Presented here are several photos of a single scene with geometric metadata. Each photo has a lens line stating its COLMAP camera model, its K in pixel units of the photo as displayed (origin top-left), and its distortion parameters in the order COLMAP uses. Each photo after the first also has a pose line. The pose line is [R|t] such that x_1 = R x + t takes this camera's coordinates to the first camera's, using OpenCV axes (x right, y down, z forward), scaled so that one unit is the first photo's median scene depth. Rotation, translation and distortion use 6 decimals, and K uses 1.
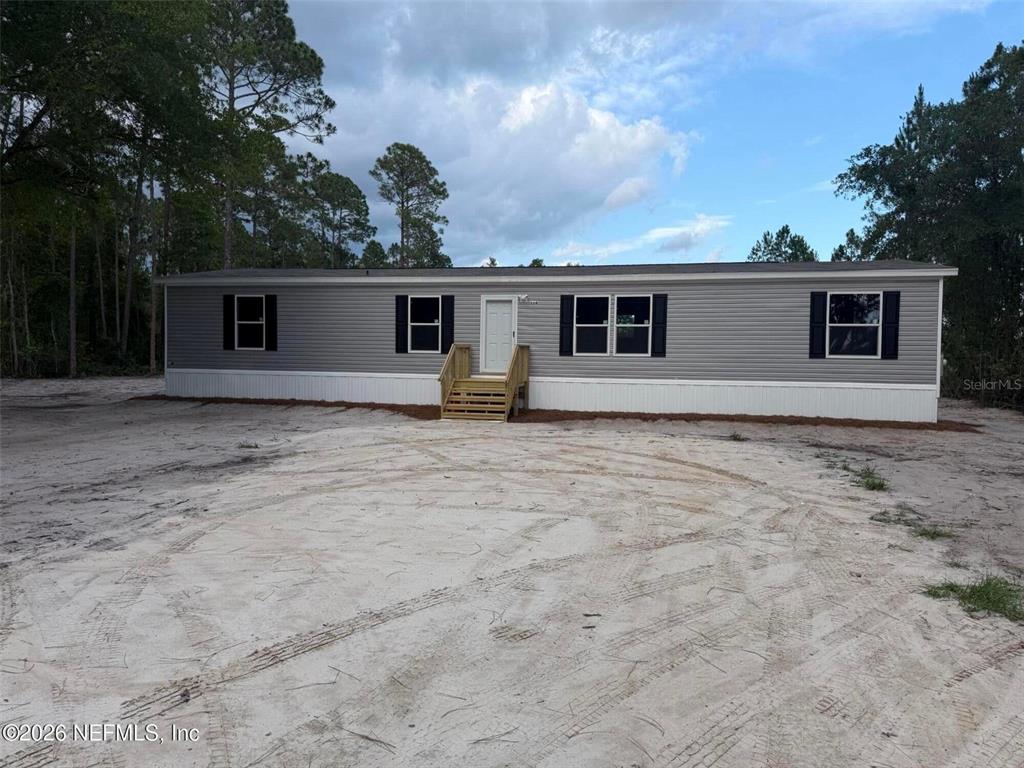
lens RADIAL K [[674.1, 0, 512.0], [0, 674.1, 384.0], [0, 0, 1]] dist [0.057379, -0.059207]
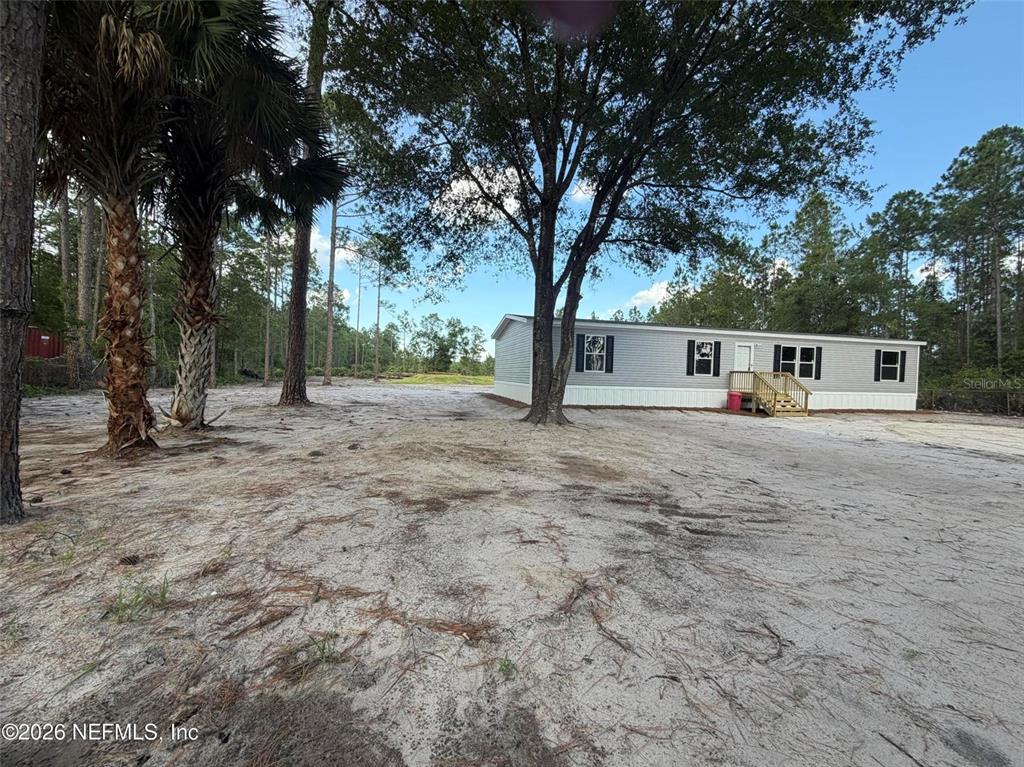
lens RADIAL K [[412.2, 0, 508.8], [0, 412.2, 383.9], [0, 0, 1]] dist [-0.000093, -0.000019]
pose [[0.917174, 0.002887, 0.398477, -1.009923], [-0.002455, 0.999996, -0.001596, -0.024166], [-0.398480, 0.000485, 0.917177, 0.279489]]
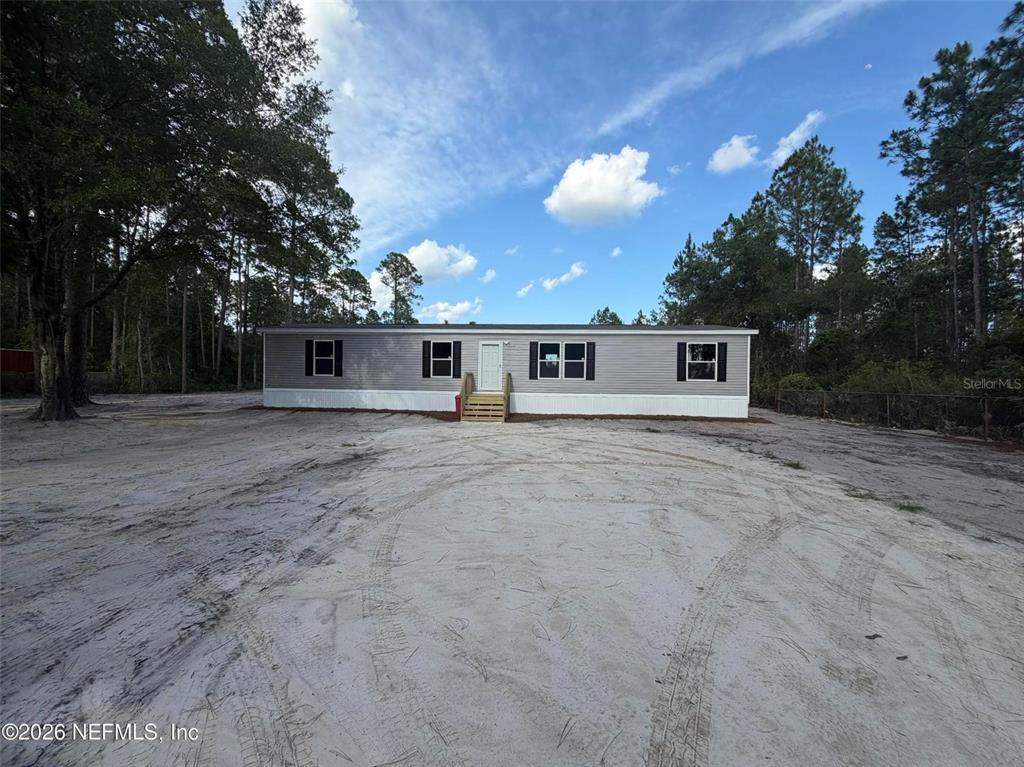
lens RADIAL K [[375.3, 0, 488.1], [0, 375.3, 380.8], [0, 0, 1]] dist [0.000217, 0.000036]
pose [[0.990392, -0.001842, 0.138273, -0.149995], [0.006136, 0.999512, -0.030634, -0.012009], [-0.138149, 0.031188, 0.989920, 0.131550]]
